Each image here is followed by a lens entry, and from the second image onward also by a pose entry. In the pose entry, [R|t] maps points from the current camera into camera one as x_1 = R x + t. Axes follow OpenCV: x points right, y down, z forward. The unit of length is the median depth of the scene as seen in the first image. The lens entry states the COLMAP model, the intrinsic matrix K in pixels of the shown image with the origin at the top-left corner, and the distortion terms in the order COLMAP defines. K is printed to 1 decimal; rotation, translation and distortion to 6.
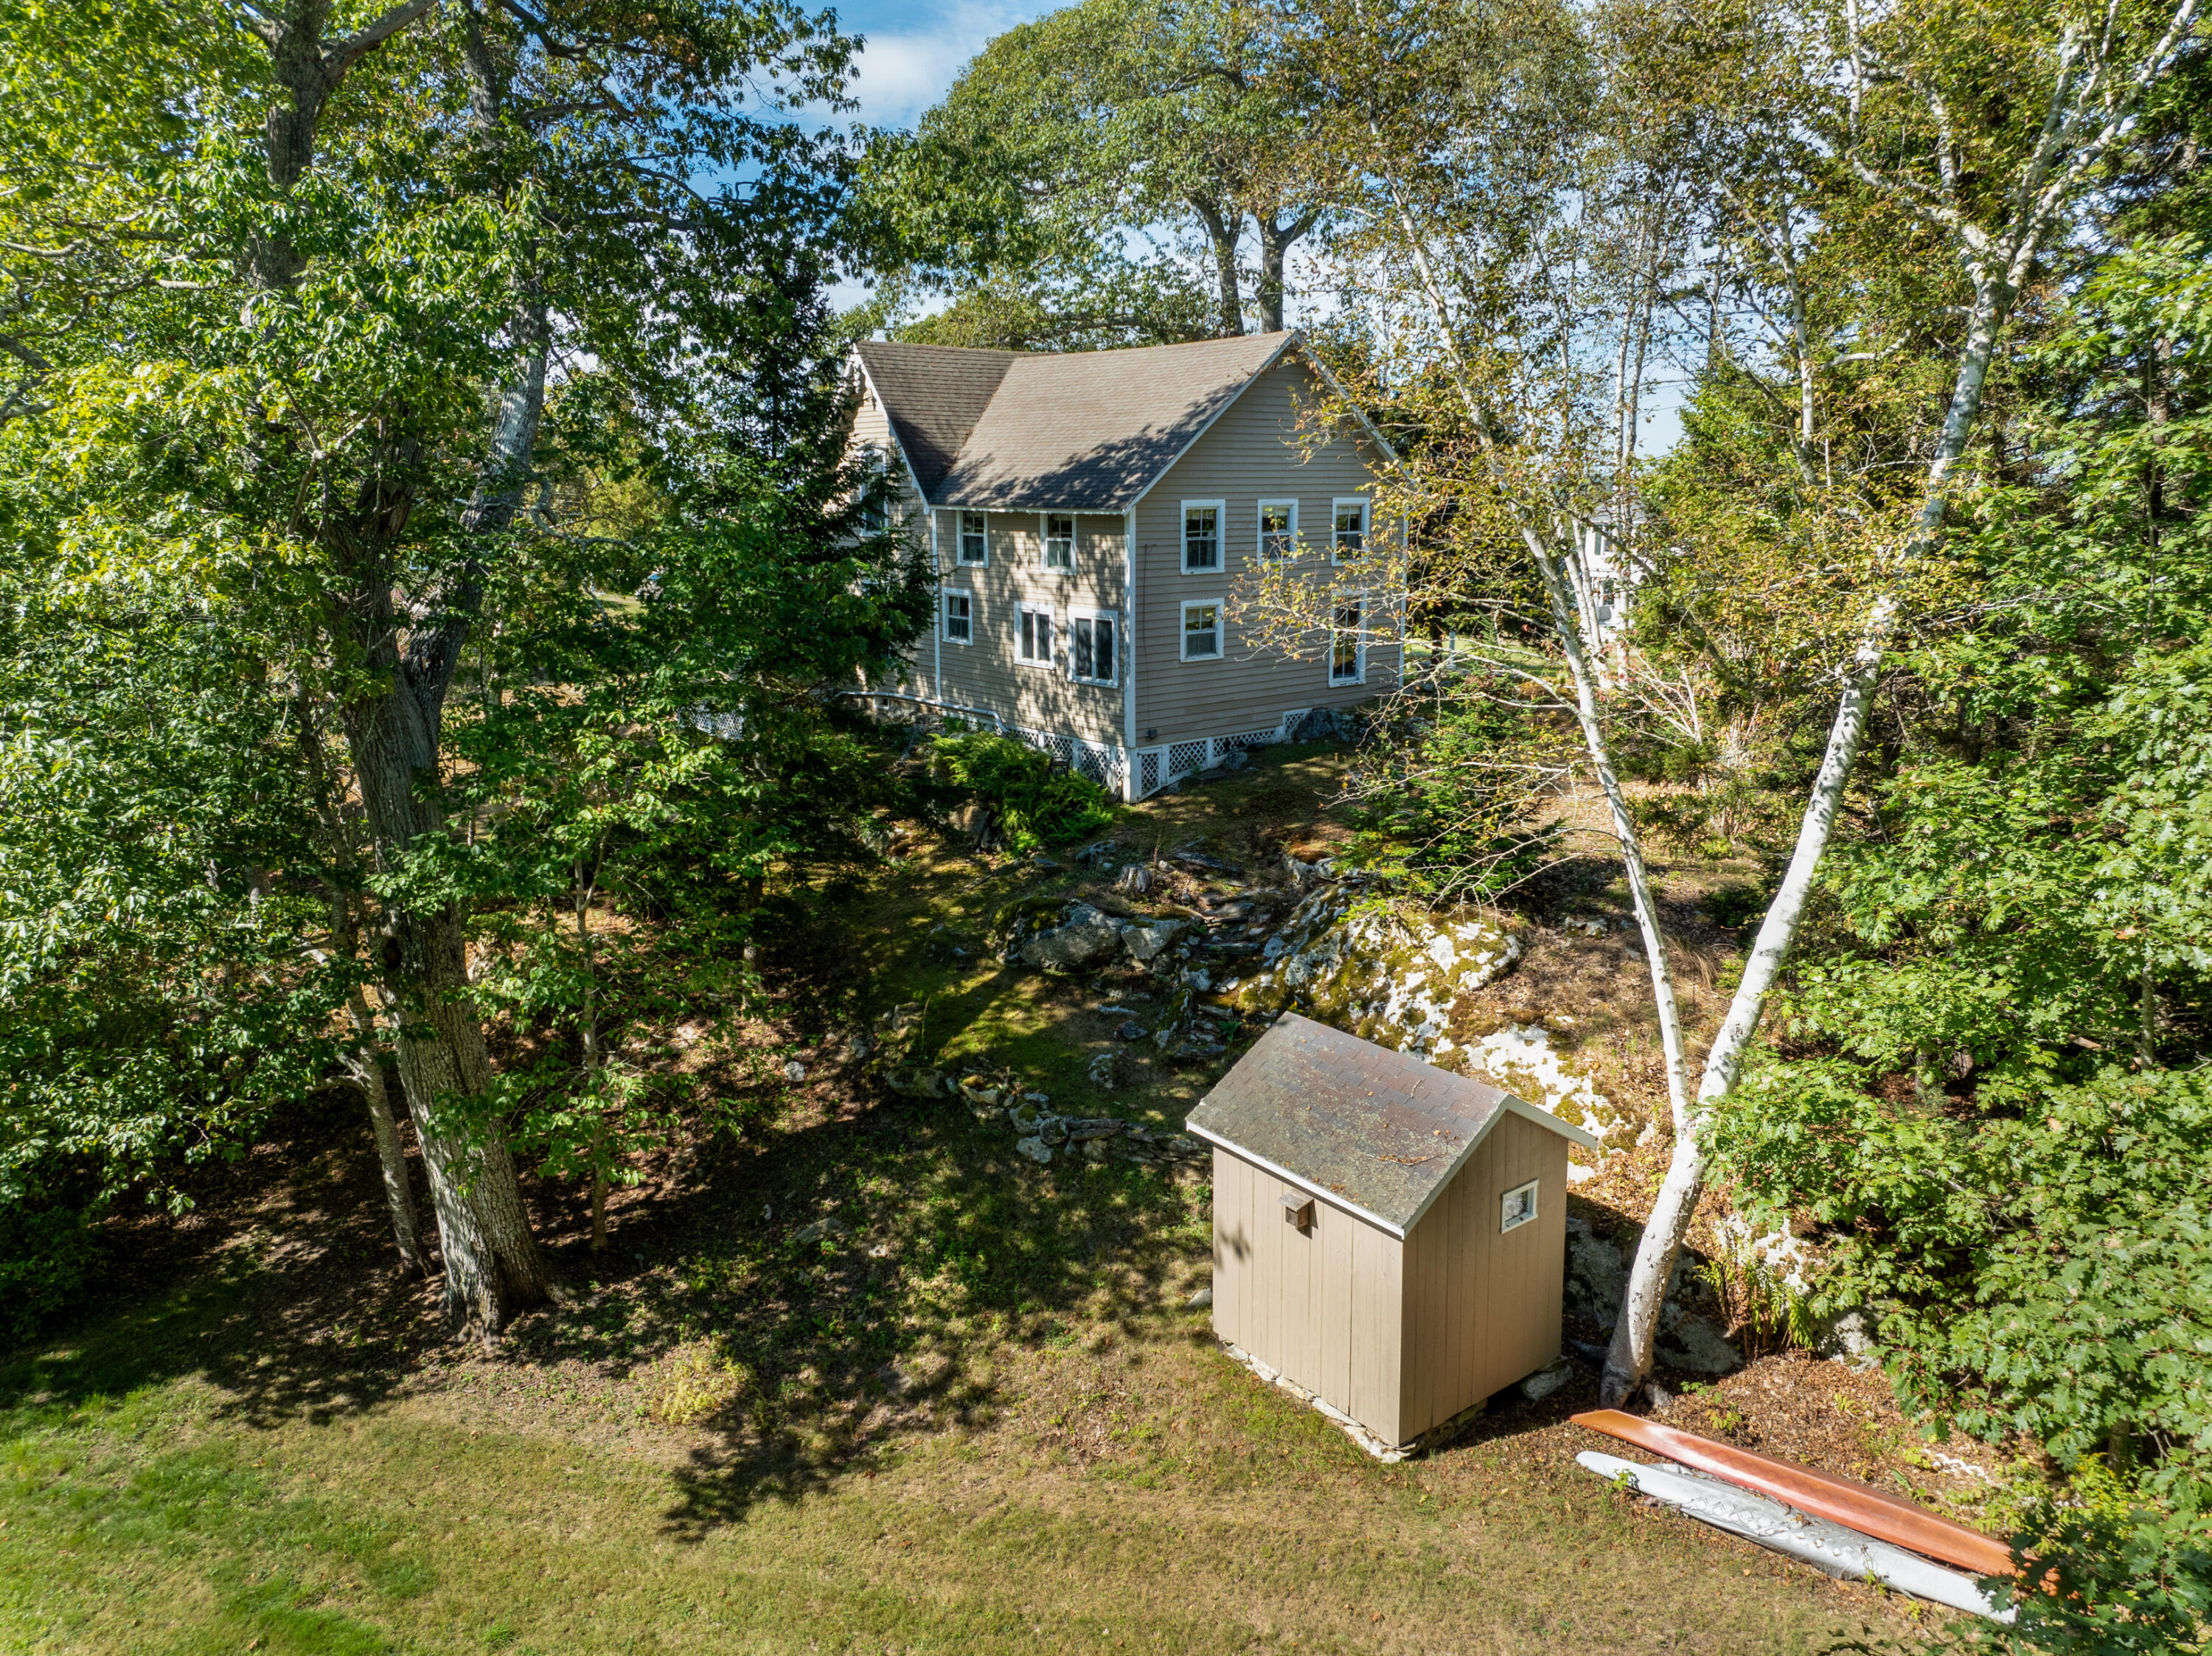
lens RADIAL K [[1553.3, 0, 1103.0], [0, 1553.3, 833.6], [0, 0, 1]] dist [-0.032704, -0.006111]
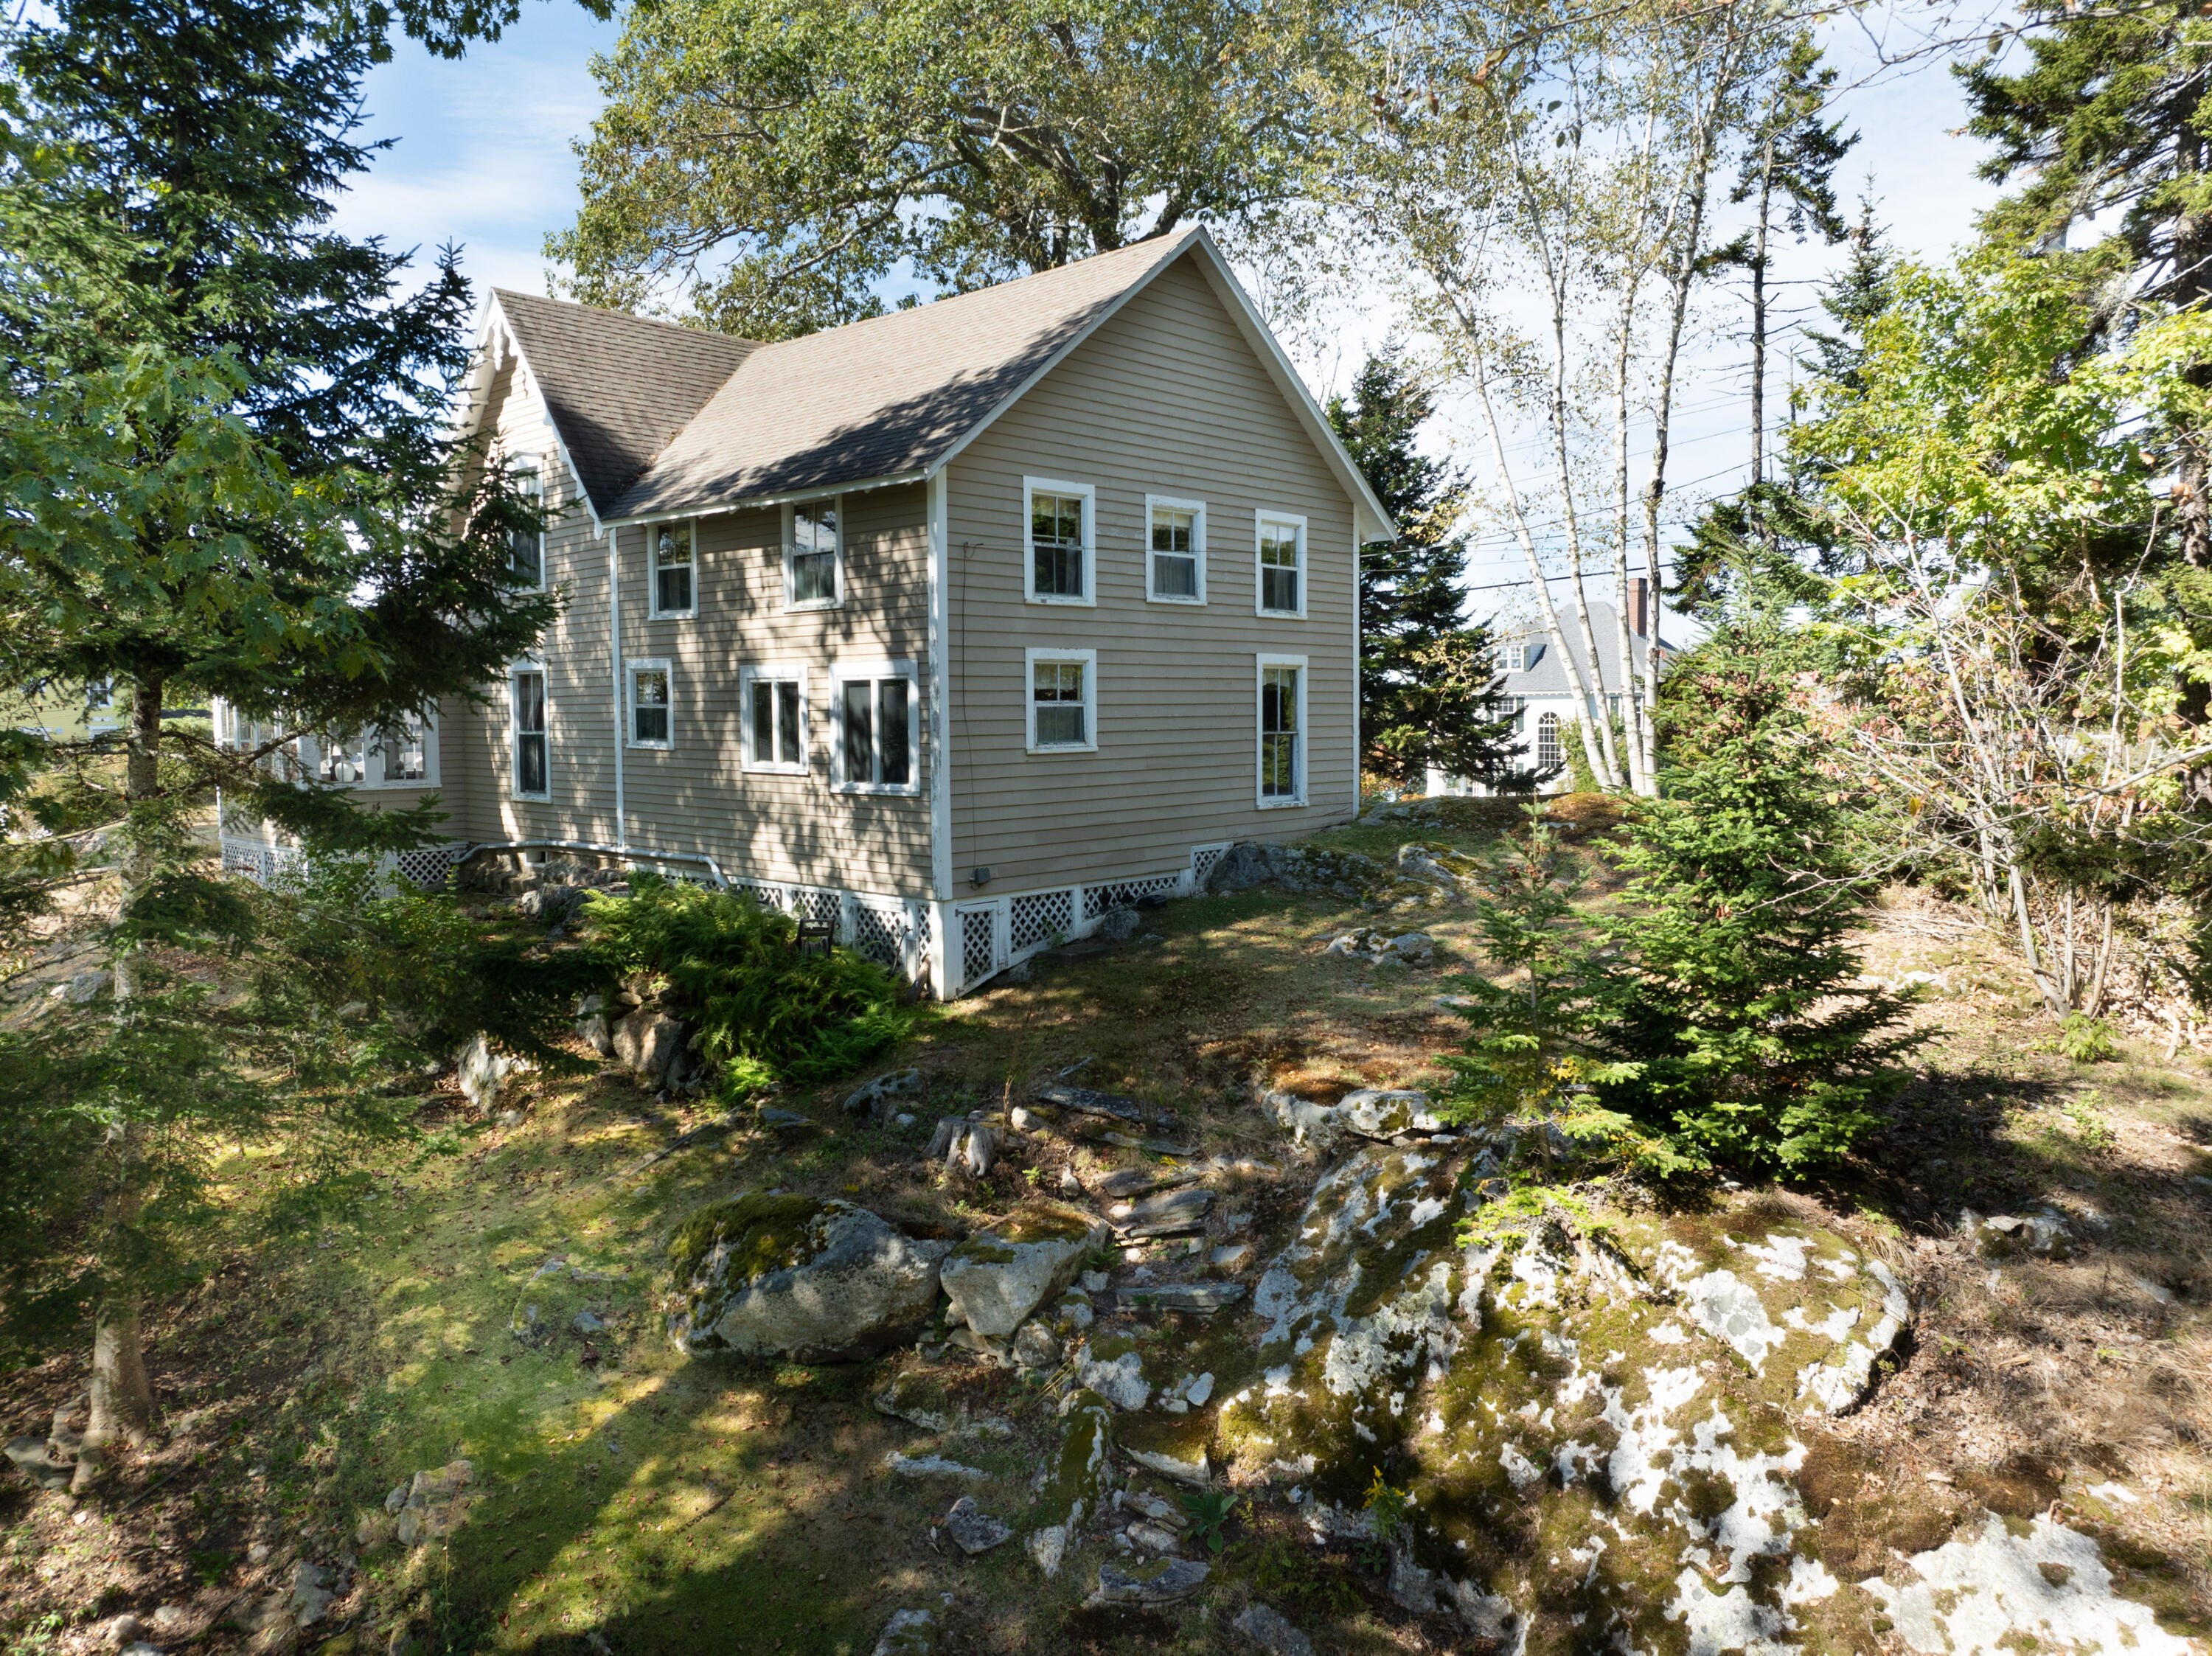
lens RADIAL K [[1529.8, 0, 1157.0], [0, 1529.8, 814.9], [0, 0, 1]] dist [-0.040457, 0.000558]
pose [[0.985498, -0.014379, 0.169077, 0.000582], [0.039717, 0.988271, -0.147455, -0.001469], [-0.164973, 0.152031, 0.974510, 0.435607]]
